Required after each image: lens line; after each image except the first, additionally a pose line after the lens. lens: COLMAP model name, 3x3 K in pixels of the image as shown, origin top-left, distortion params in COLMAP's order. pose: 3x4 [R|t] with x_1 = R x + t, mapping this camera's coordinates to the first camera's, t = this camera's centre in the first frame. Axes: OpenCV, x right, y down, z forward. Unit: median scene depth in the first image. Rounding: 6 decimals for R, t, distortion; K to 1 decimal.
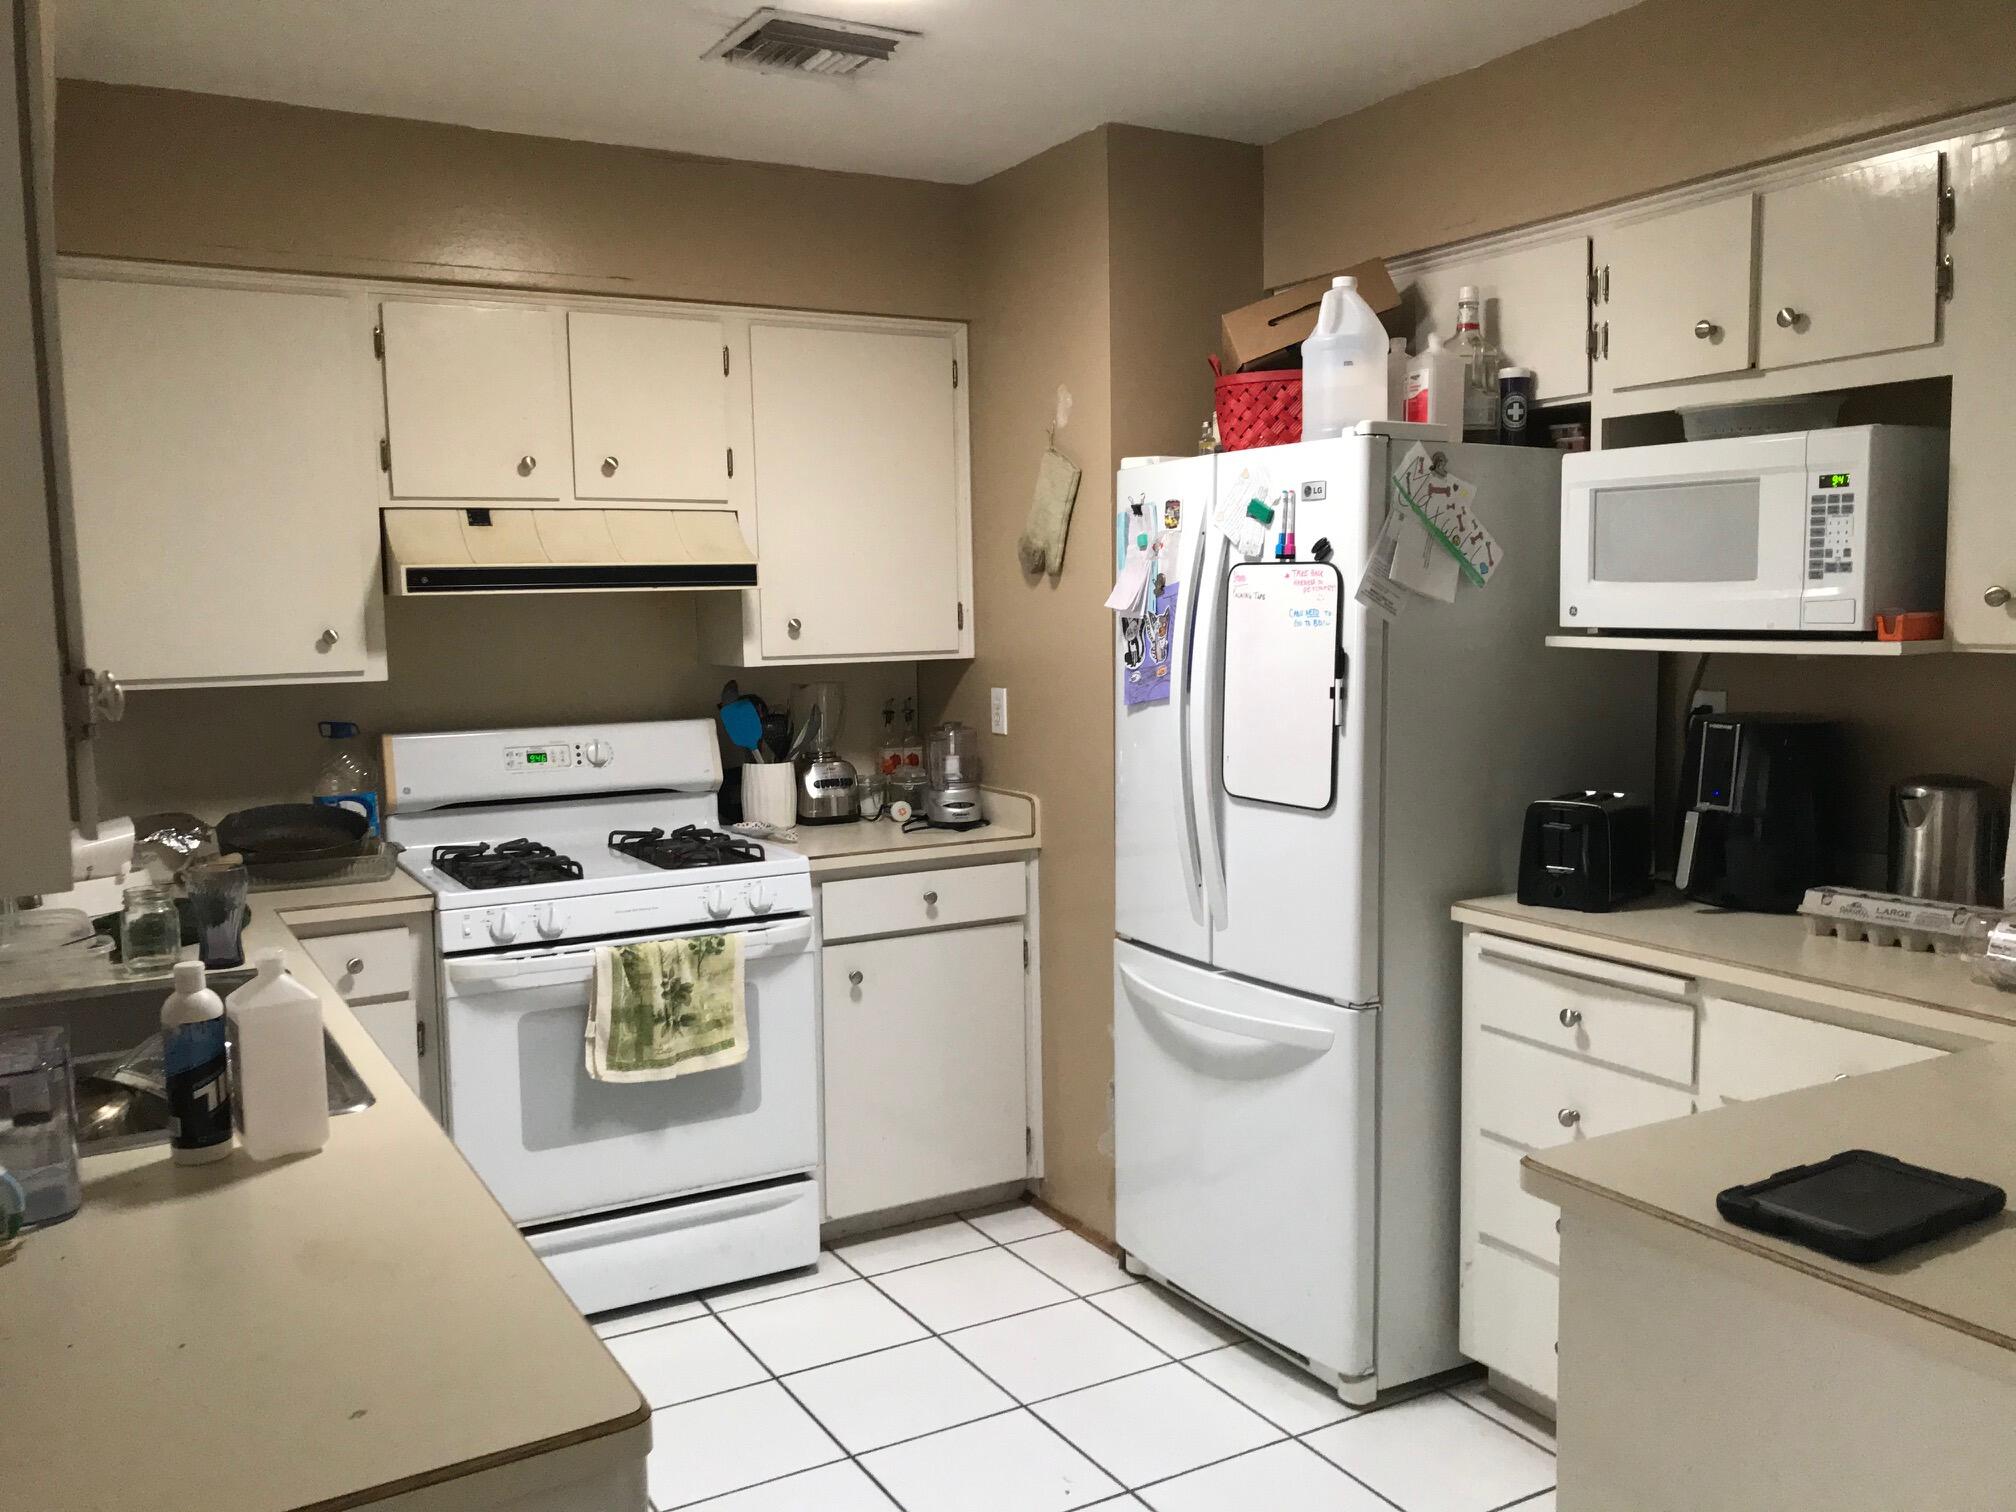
lens RADIAL K [[1647.0, 0, 1000.8], [0, 1647.0, 762.2], [0, 0, 1]] dist [0.019634, -0.015261]
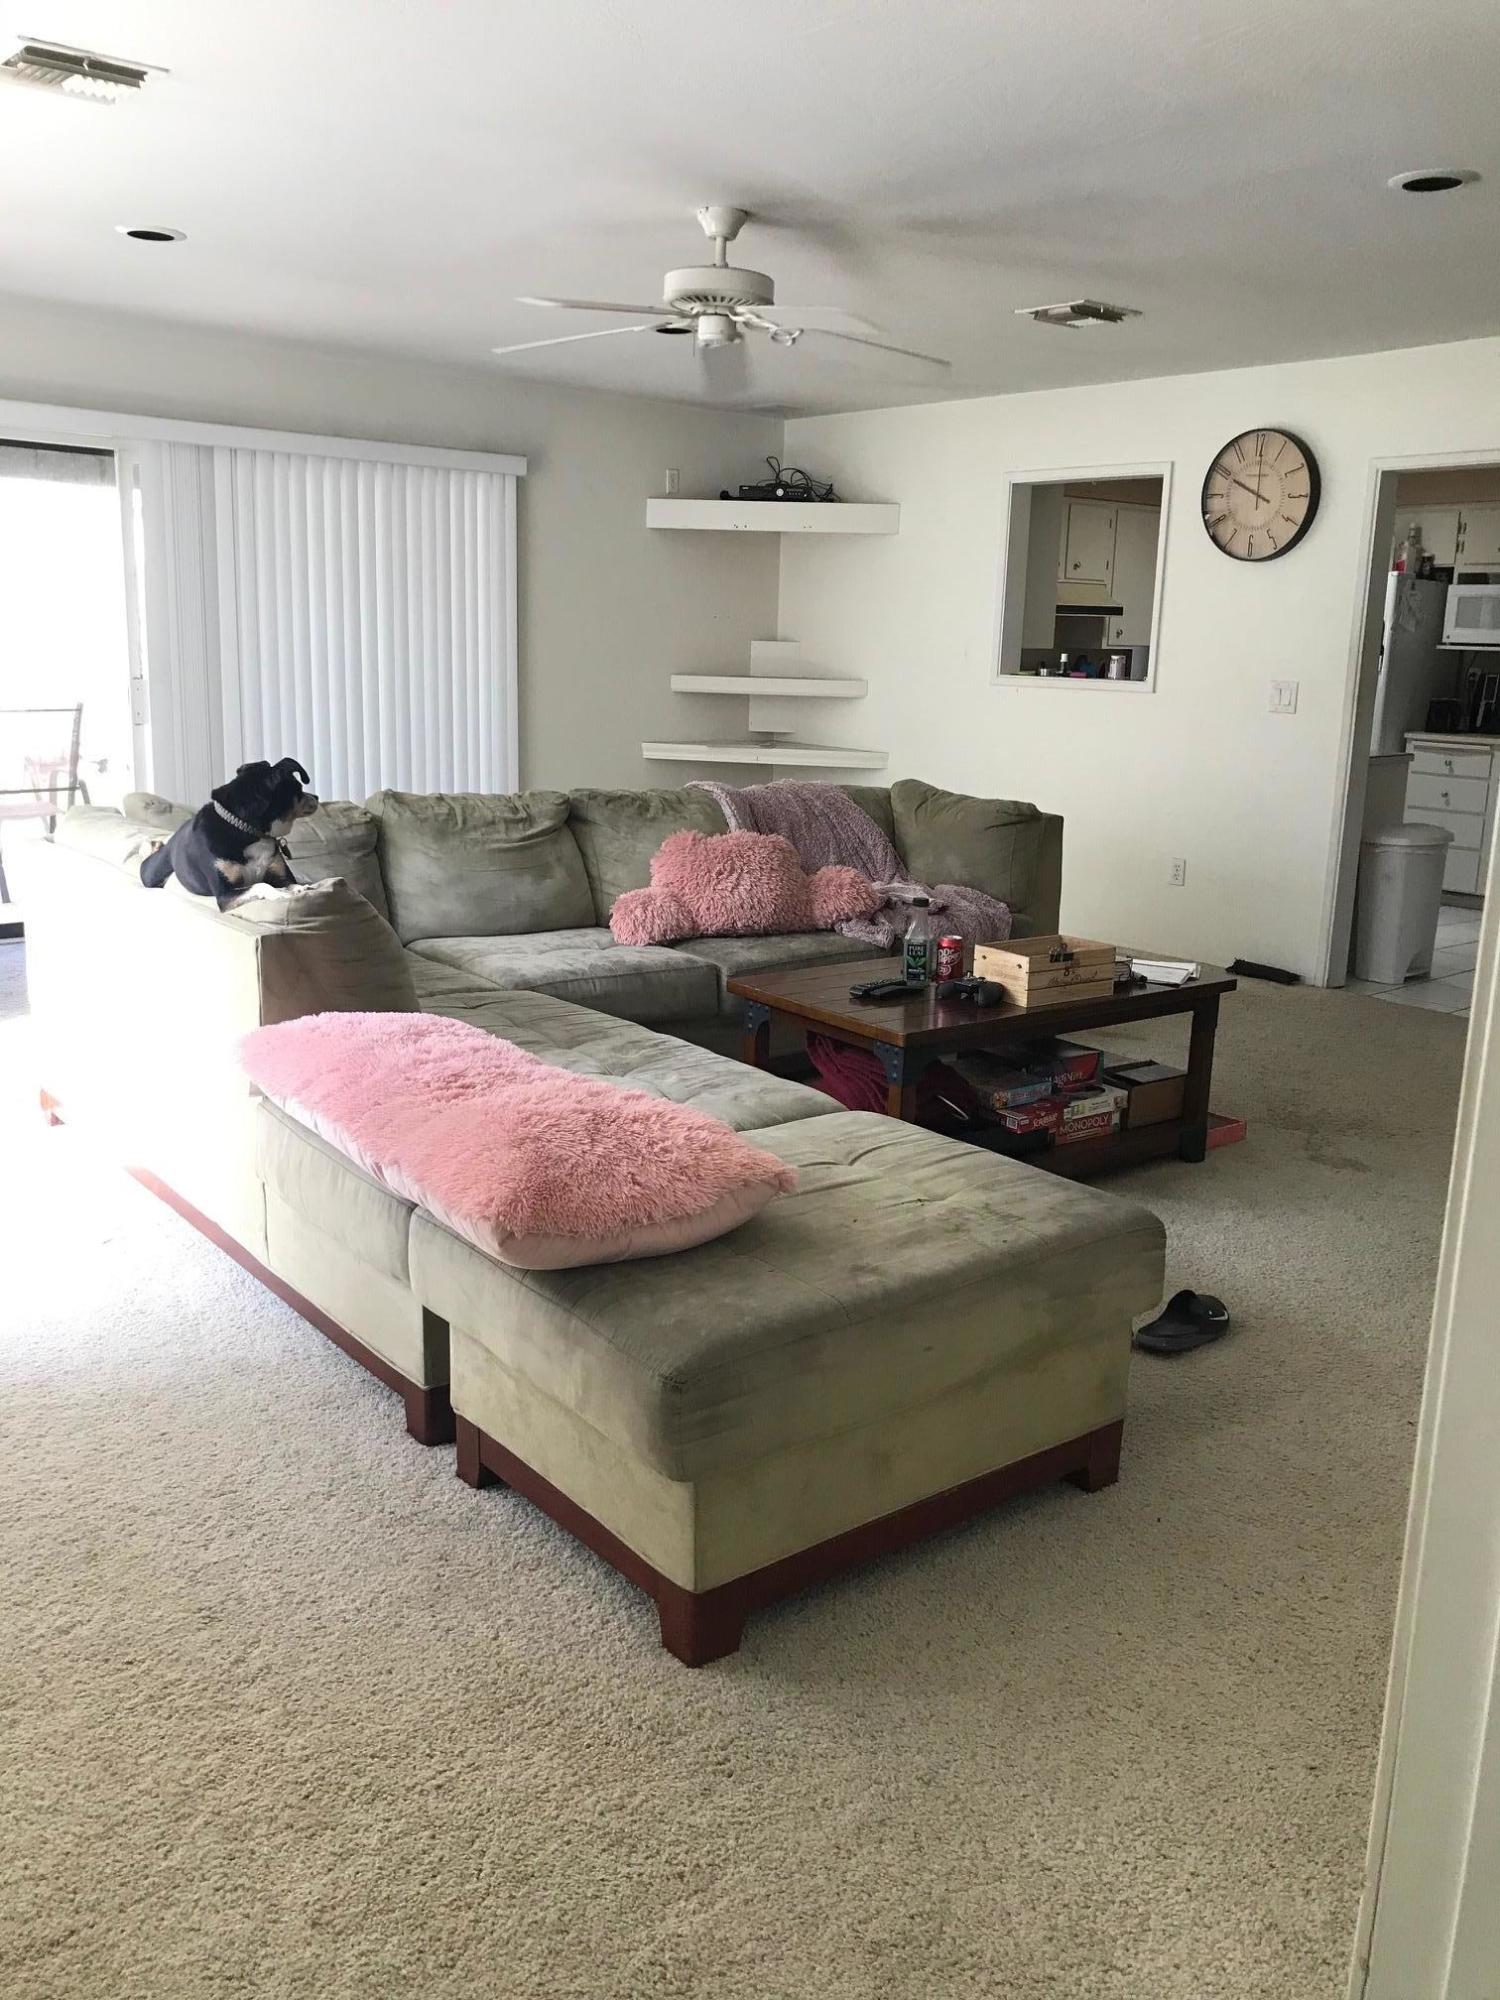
lens RADIAL K [[1633.9, 0, 750.0], [0, 1633.9, 1000.0], [0, 0, 1]] dist [0.019634, -0.015261]
pose [[0.982980, 0.003952, 0.183670, -1.468699], [-0.025966, 0.992721, 0.117607, 0.250208], [-0.181868, -0.120375, 0.975927, -1.802671]]
